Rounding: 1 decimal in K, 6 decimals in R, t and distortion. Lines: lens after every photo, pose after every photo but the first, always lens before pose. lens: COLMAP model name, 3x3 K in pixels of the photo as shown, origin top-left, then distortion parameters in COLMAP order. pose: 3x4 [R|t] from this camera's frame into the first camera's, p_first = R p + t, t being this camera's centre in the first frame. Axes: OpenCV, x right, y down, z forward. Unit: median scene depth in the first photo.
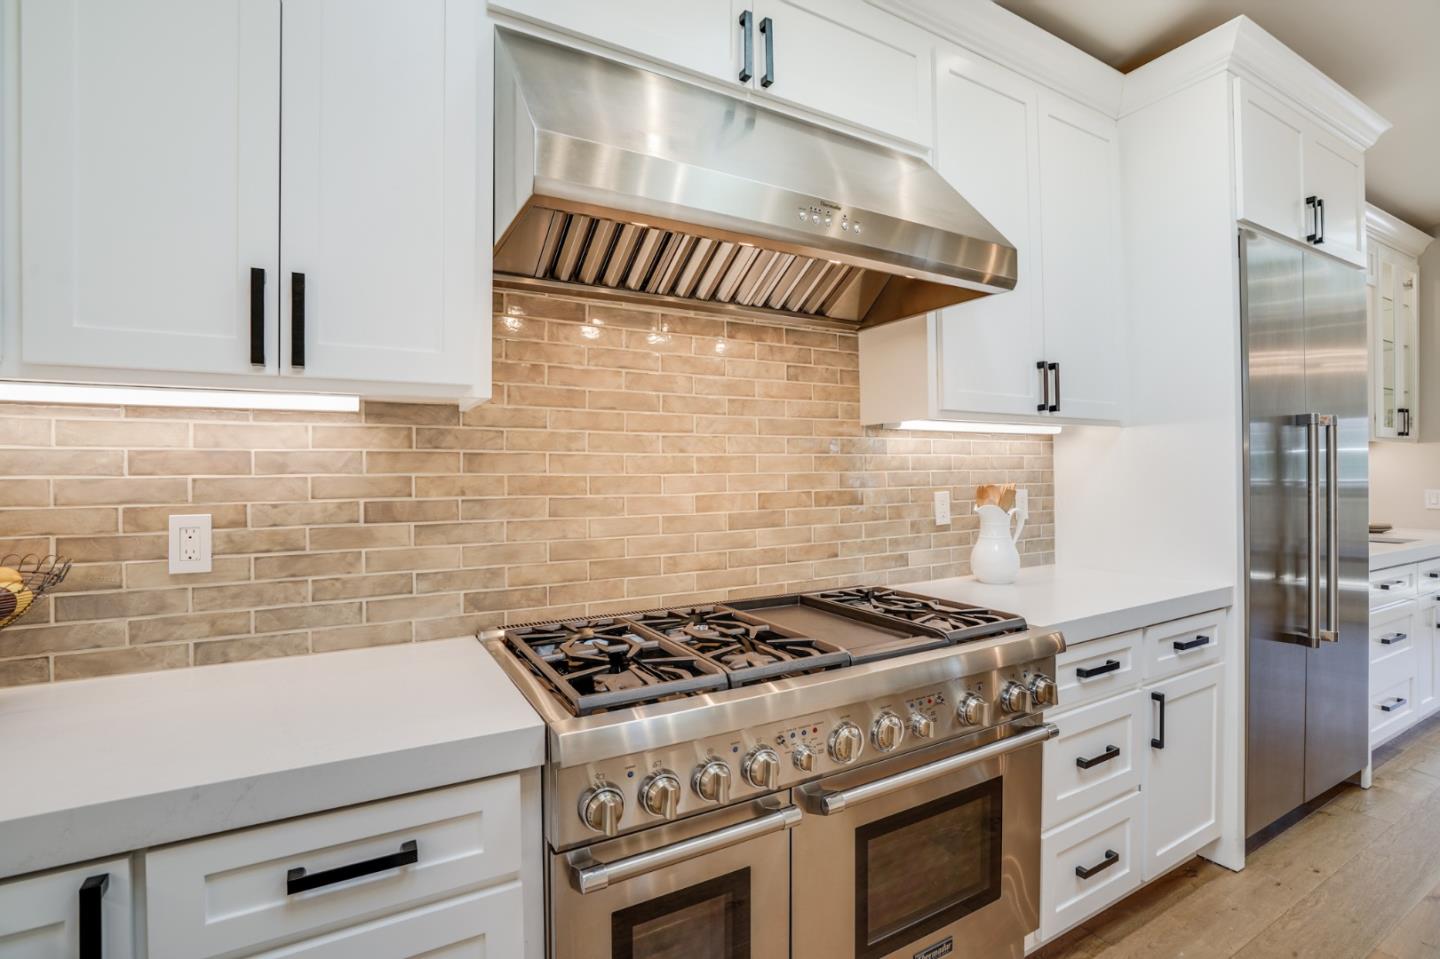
lens RADIAL K [[667.1, 0, 715.0], [0, 667.1, 482.1], [0, 0, 1]] dist [-0.051294, 0.019728]
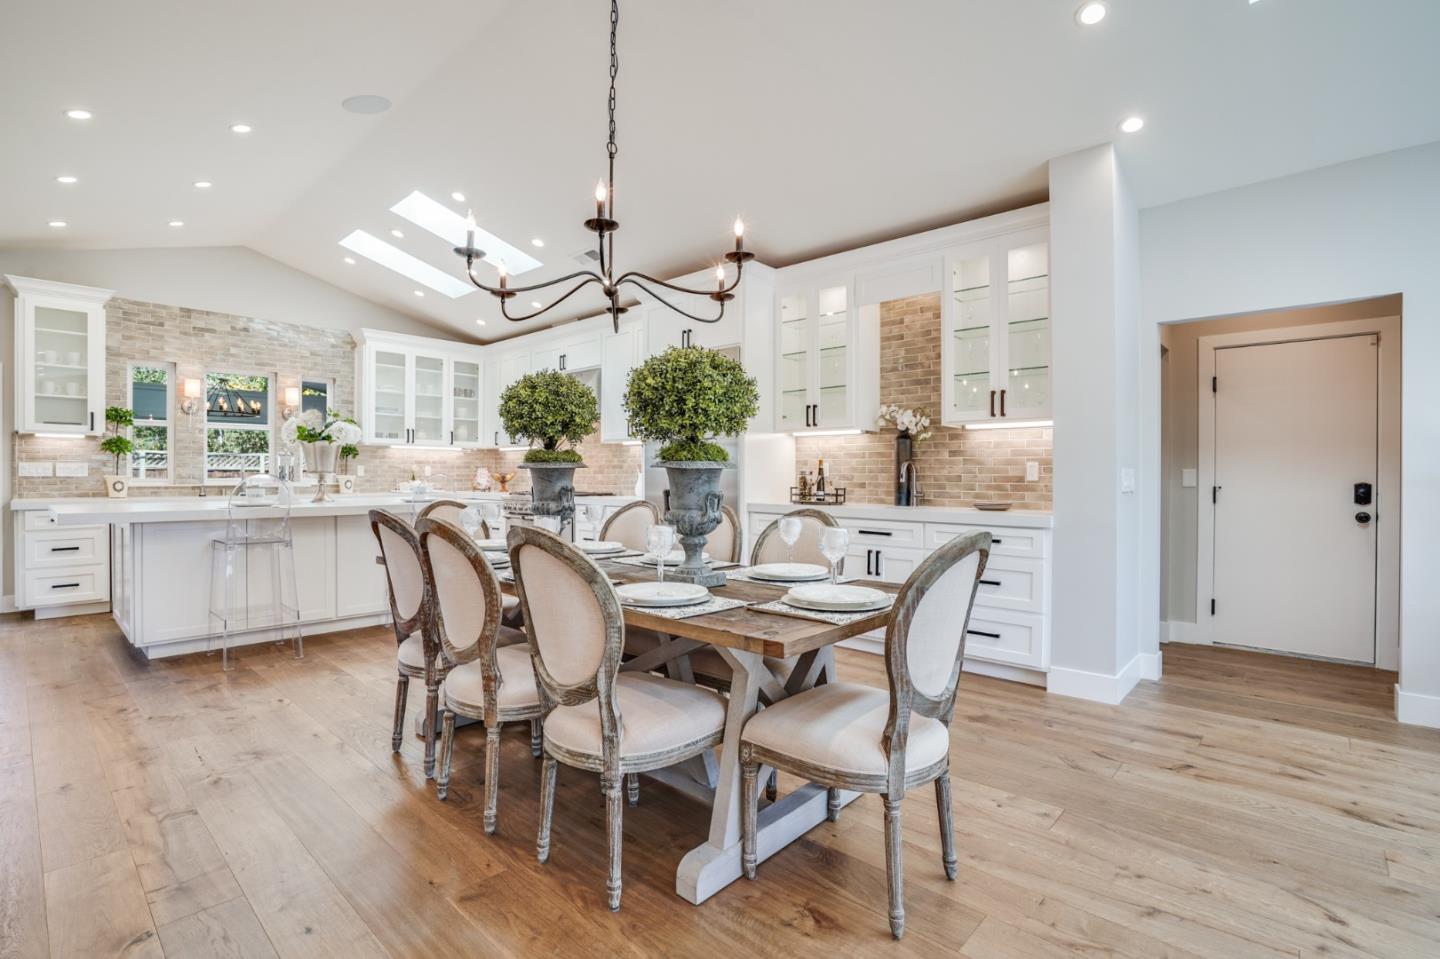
lens RADIAL K [[667.1, 0, 715.0], [0, 667.1, 482.1], [0, 0, 1]] dist [-0.051294, 0.019728]
pose [[0.296945, 0.017483, -0.954734, 4.520145], [-0.016002, 0.999783, 0.013331, 0.062621], [0.954760, 0.011319, 0.297161, 0.641524]]
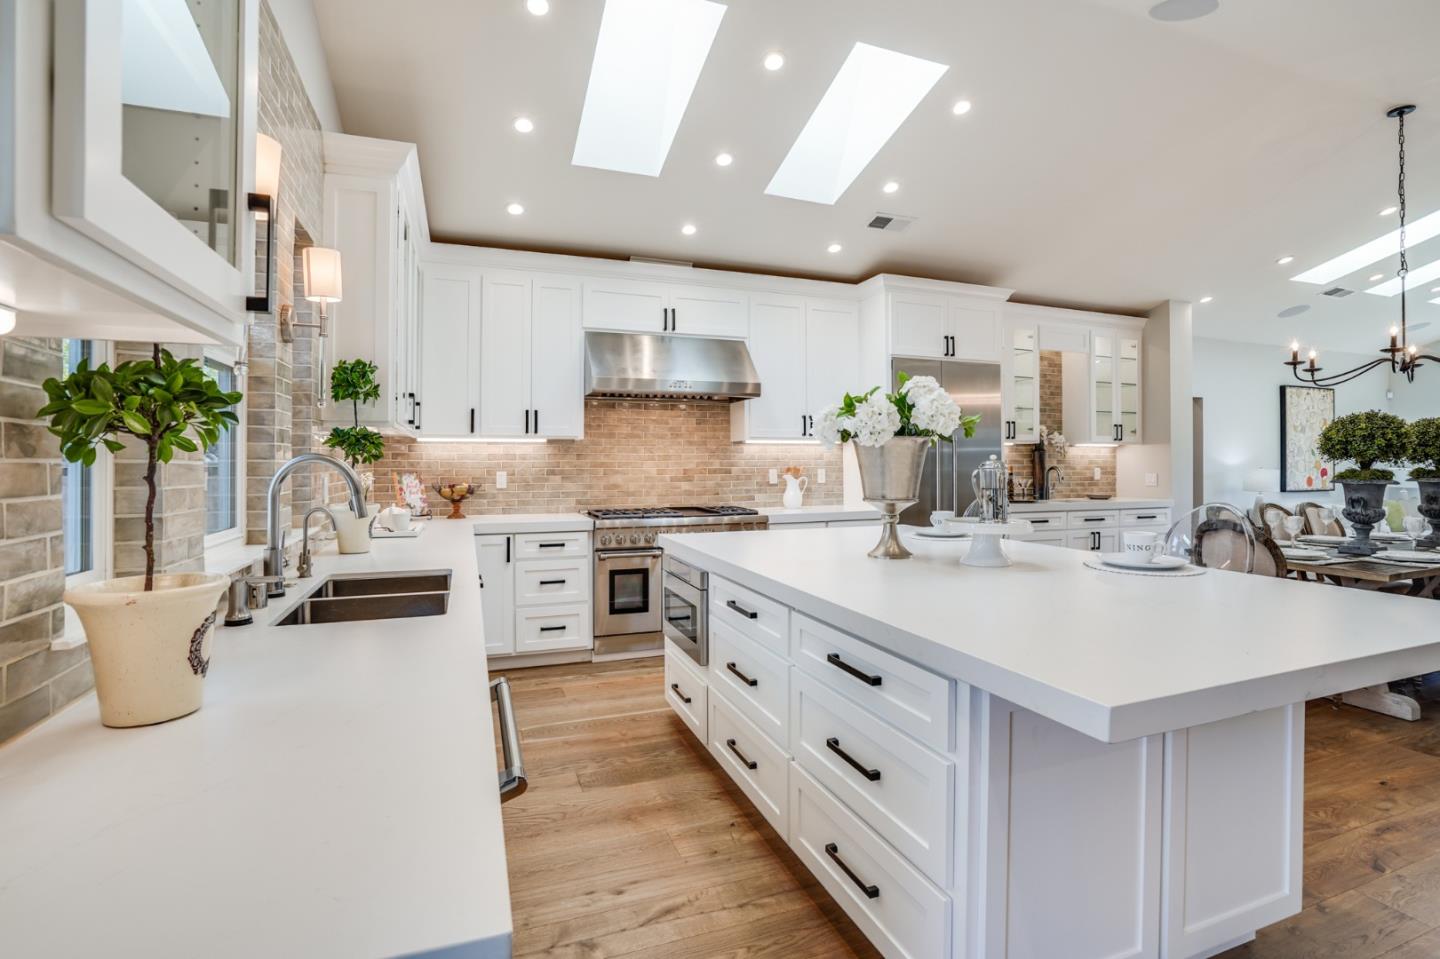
lens RADIAL K [[676.3, 0, 702.5], [0, 676.3, 449.3], [0, 0, 1]] dist [-0.038872, 0.000195]
pose [[0.984612, 0.003122, -0.174728, 0.738727], [-0.007975, 0.999601, -0.027079, 0.014984], [0.174574, 0.028056, 0.984244, -1.964135]]
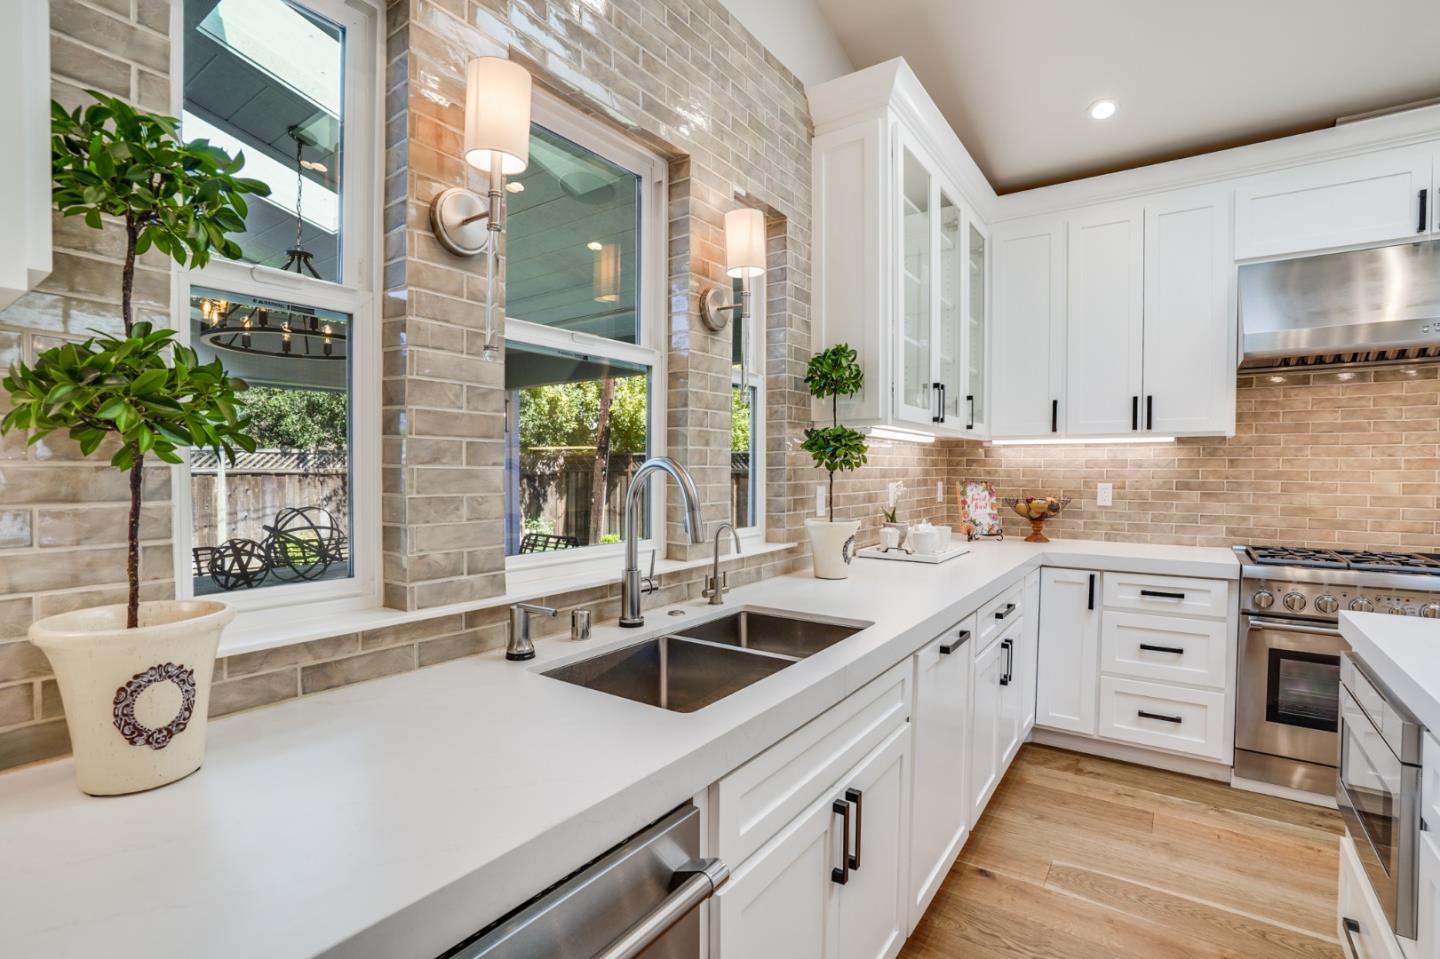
lens RADIAL K [[667.1, 0, 715.0], [0, 667.1, 482.1], [0, 0, 1]] dist [-0.051294, 0.019728]
pose [[0.424181, 0.026066, -0.905202, 0.749402], [-0.015559, 0.999648, 0.021495, 0.009583], [0.905444, 0.004966, 0.424437, -1.256233]]
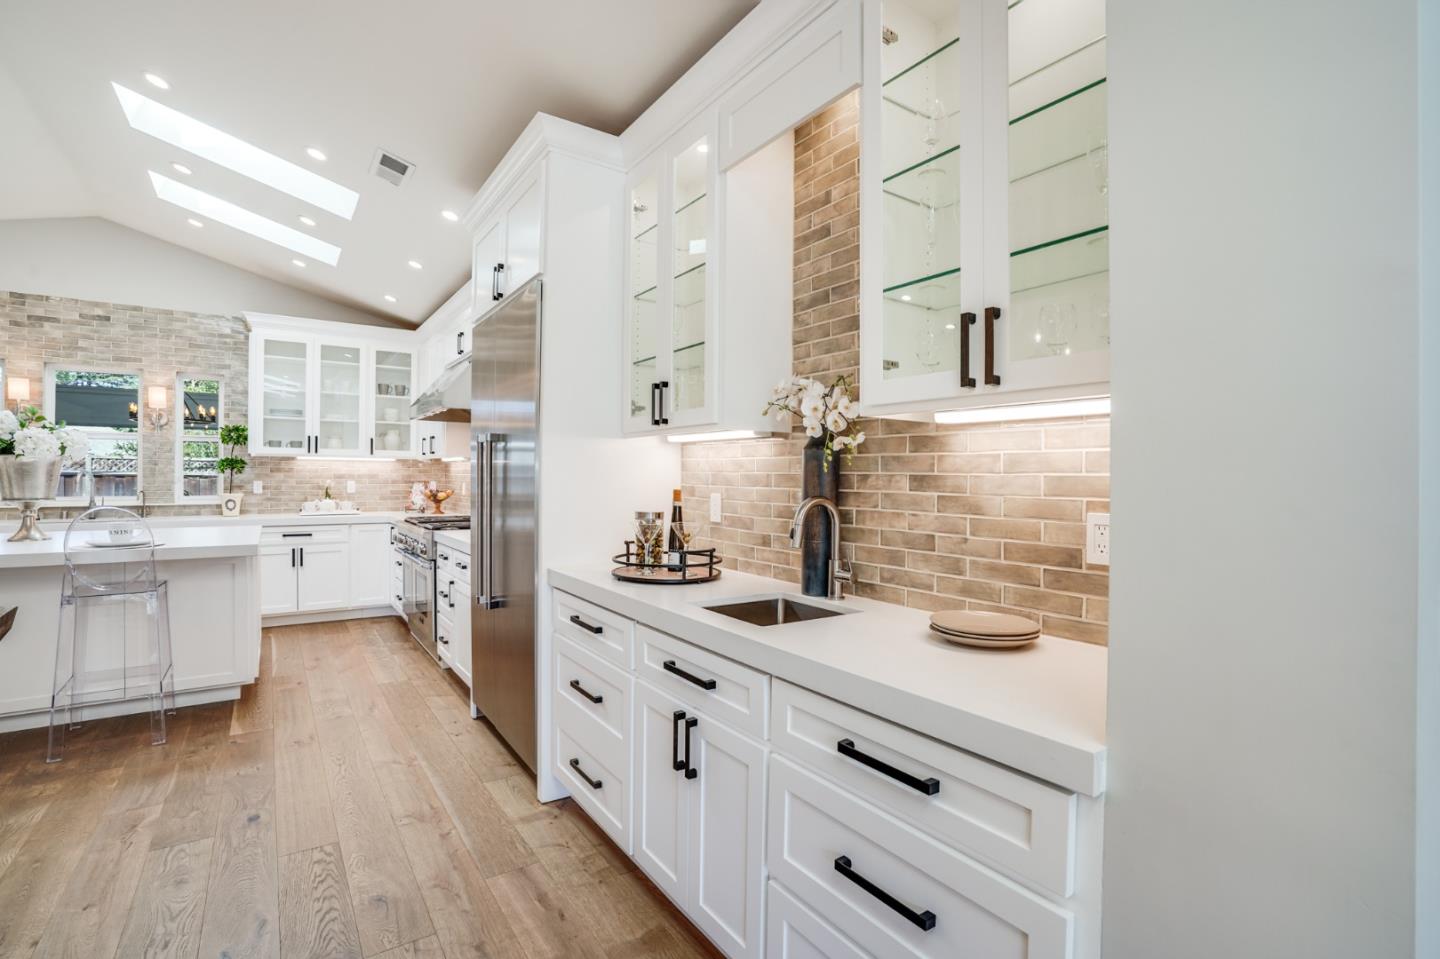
lens RADIAL K [[667.1, 0, 715.0], [0, 667.1, 482.1], [0, 0, 1]] dist [-0.051294, 0.019728]
pose [[0.074734, 0.015525, -0.997083, 3.315909], [-0.018415, 0.999730, 0.014186, -0.047074], [0.997033, 0.017301, 0.075000, 1.966577]]
